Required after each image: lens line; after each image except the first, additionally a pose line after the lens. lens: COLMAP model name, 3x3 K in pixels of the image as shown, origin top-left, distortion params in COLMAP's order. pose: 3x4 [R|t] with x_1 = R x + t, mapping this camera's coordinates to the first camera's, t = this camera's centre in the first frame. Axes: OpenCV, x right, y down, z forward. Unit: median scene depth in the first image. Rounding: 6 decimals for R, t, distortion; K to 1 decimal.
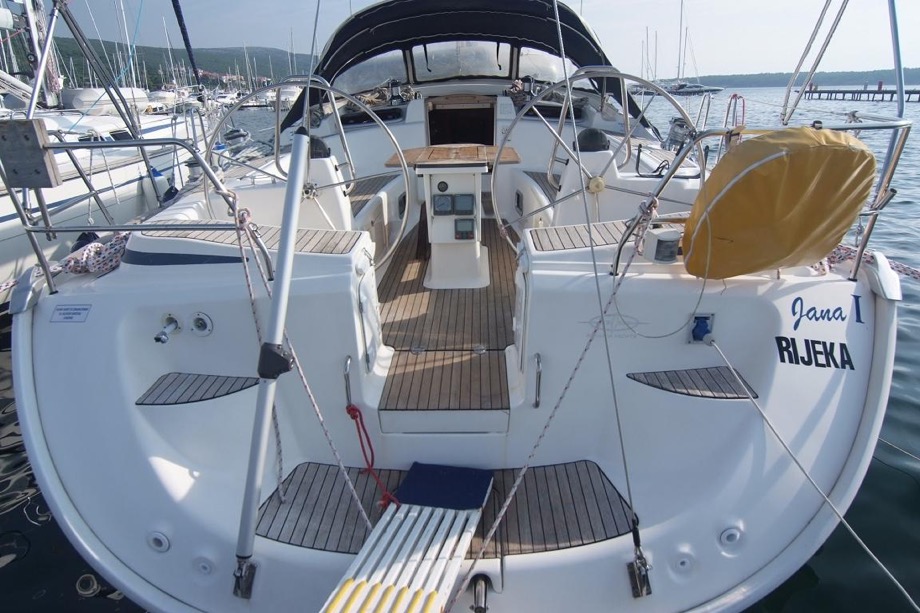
lens RADIAL K [[666.7, 0, 460.0], [0, 666.7, 306.5], [0, 0, 1]] dist [-0.000880, -0.002102]
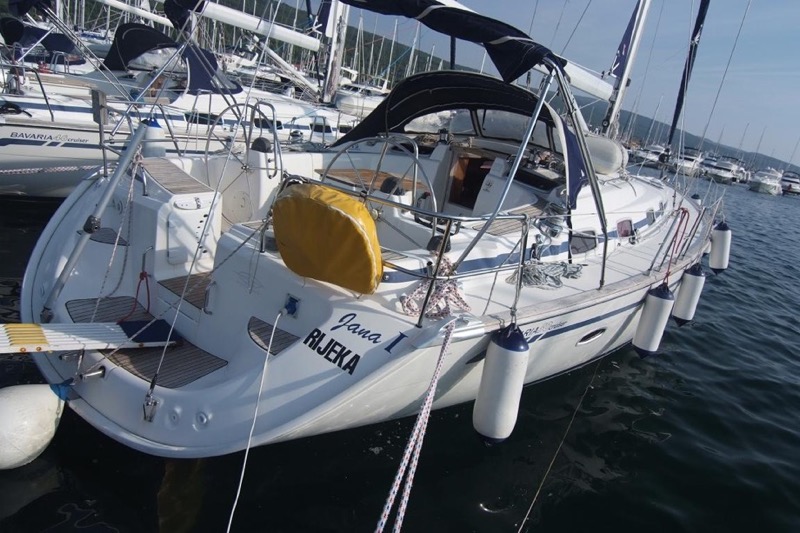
lens RADIAL K [[579.8, 0, 400.0], [0, 579.8, 266.5], [0, 0, 1]] dist [-0.000880, -0.002102]
pose [[0.782045, 0.343012, -0.520335, 1.202216], [-0.385989, 0.922087, 0.027723, -0.177743], [0.489303, 0.179163, 0.853512, 0.005290]]
